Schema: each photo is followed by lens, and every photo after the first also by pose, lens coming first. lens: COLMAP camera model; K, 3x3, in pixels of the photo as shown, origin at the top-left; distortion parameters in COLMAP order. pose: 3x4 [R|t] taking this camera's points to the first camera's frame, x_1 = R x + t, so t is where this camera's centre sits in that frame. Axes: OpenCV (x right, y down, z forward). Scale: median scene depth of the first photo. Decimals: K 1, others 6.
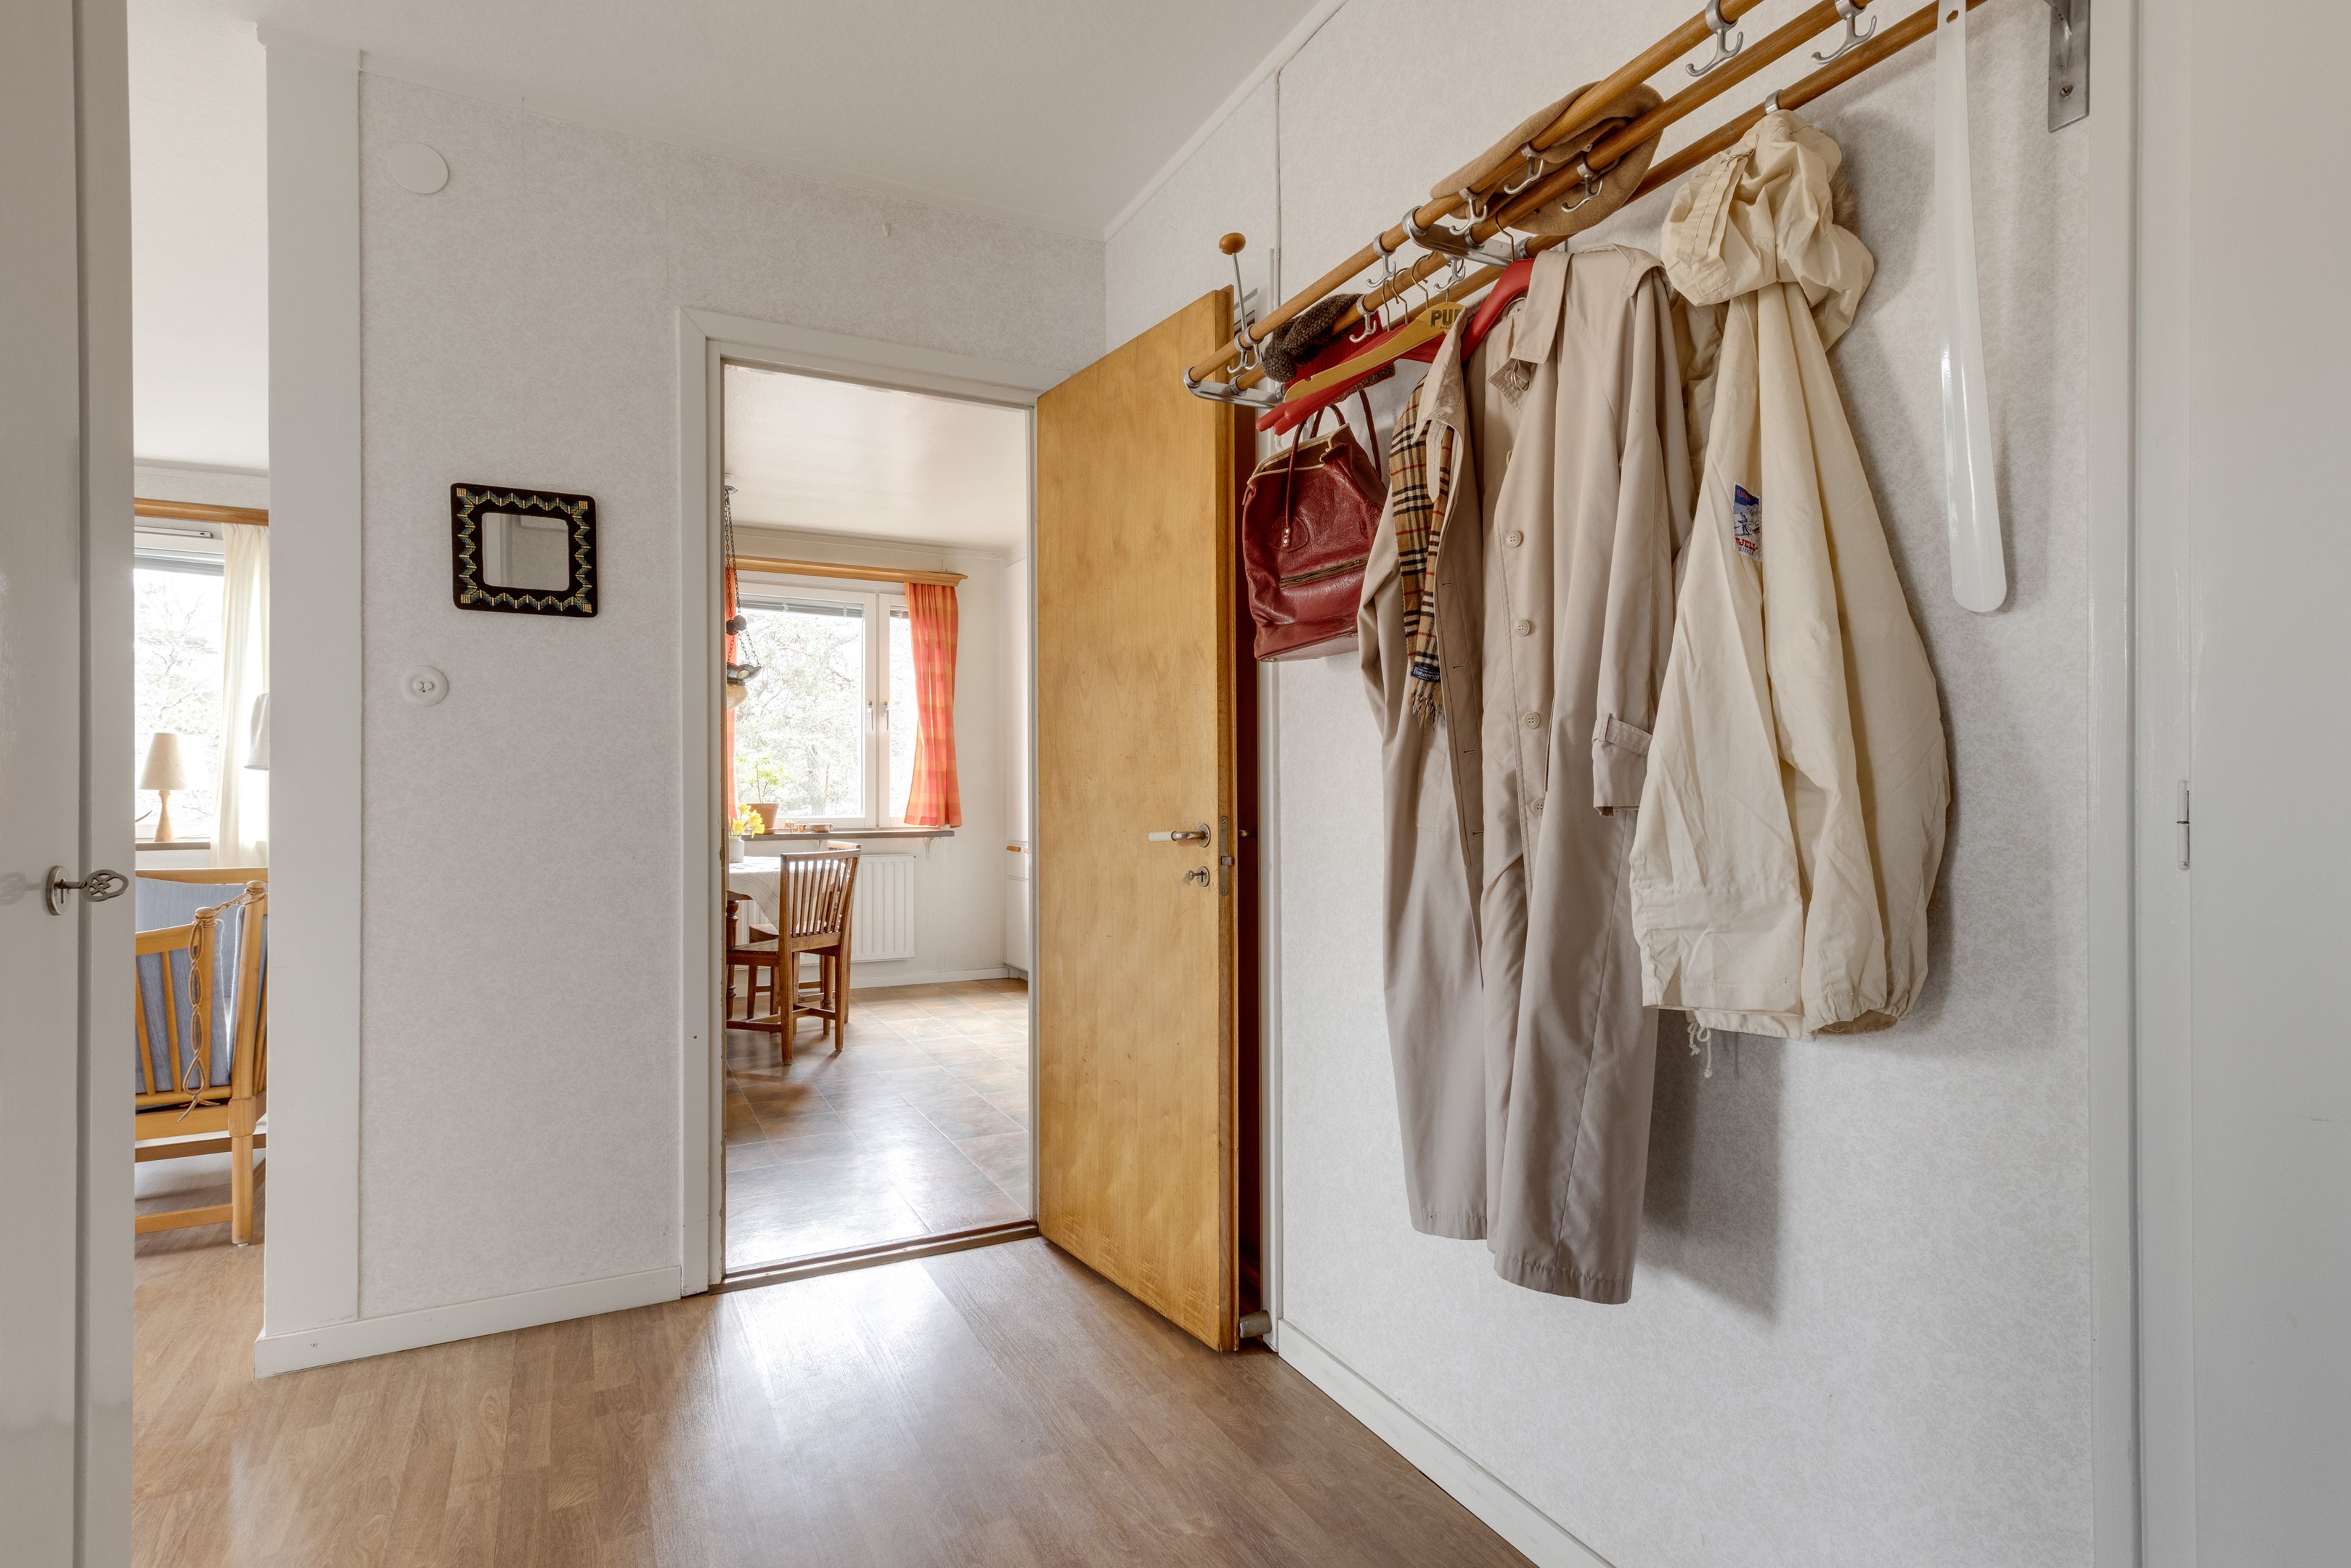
lens RADIAL K [[1200.5, 0, 1175.5], [0, 1200.5, 784.0], [0, 0, 1]] dist [-0.000414, -0.000060]
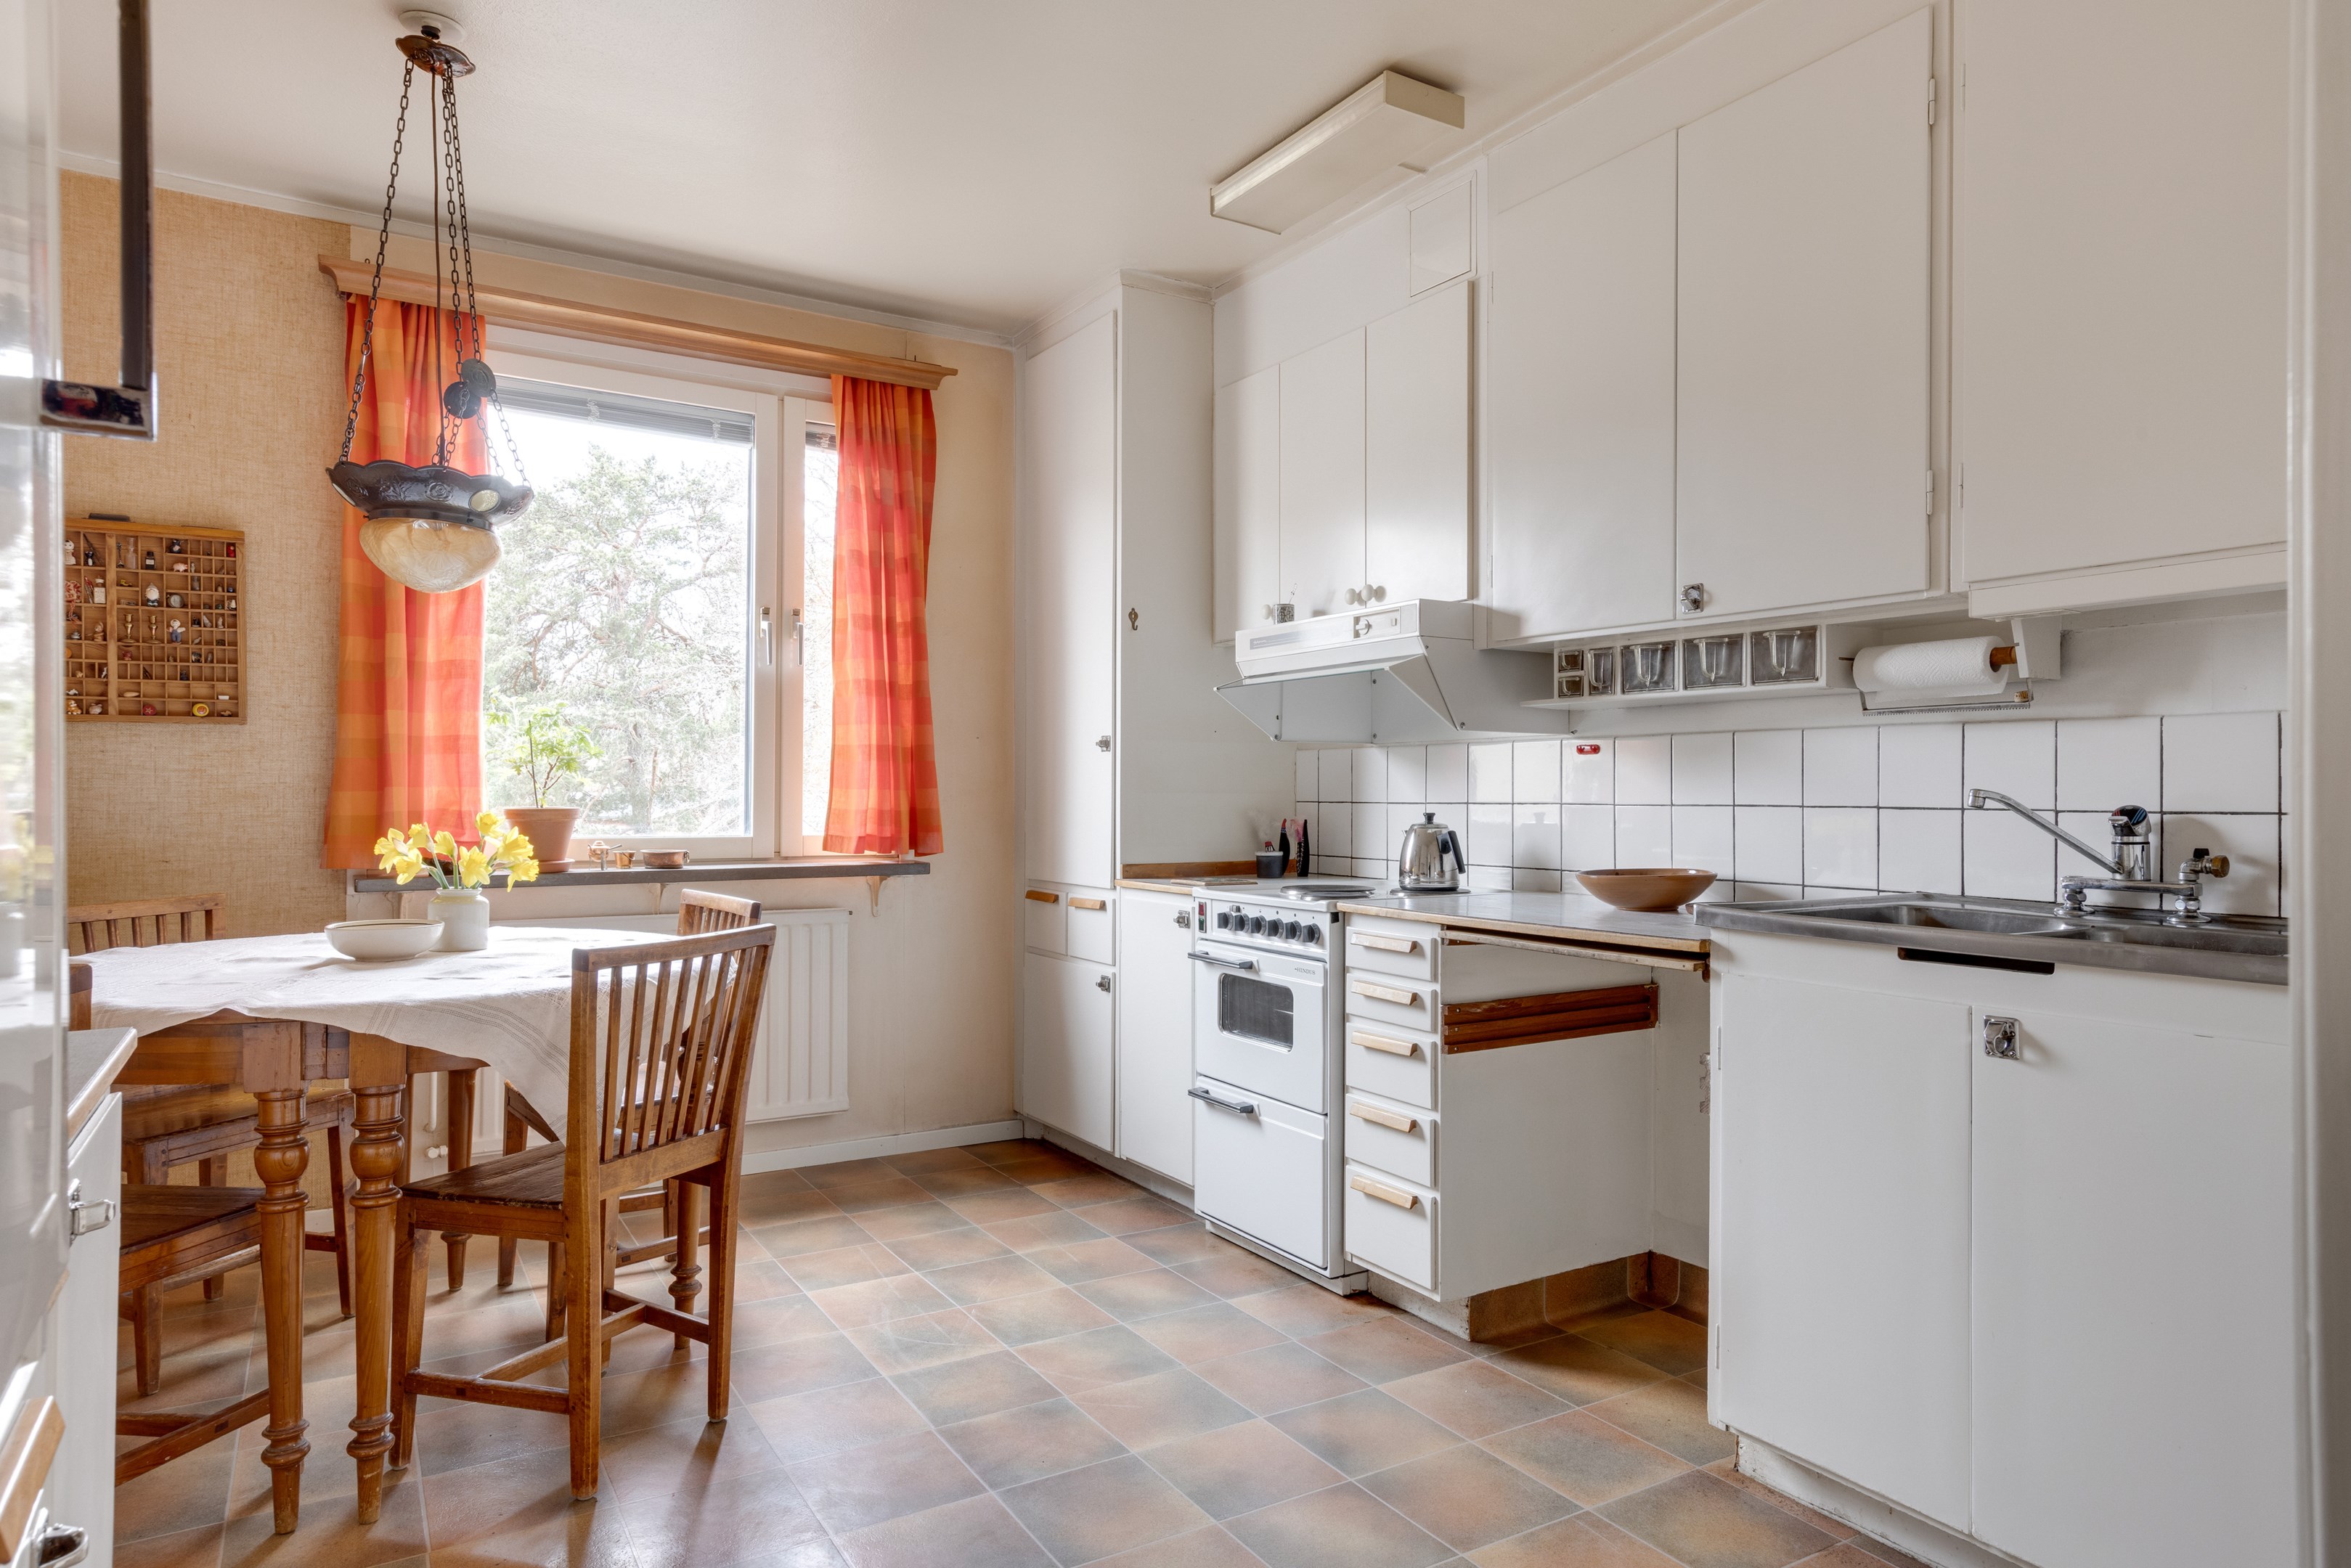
lens RADIAL K [[1392.1, 0, 1175.5], [0, 1392.1, 784.0], [0, 0, 1]] dist [0.004723, 0.002031]
pose [[0.996861, 0.006862, 0.078872, -0.127558], [-0.006984, 0.999975, 0.001278, 0.003616], [-0.078861, -0.001825, 0.996884, 0.400831]]
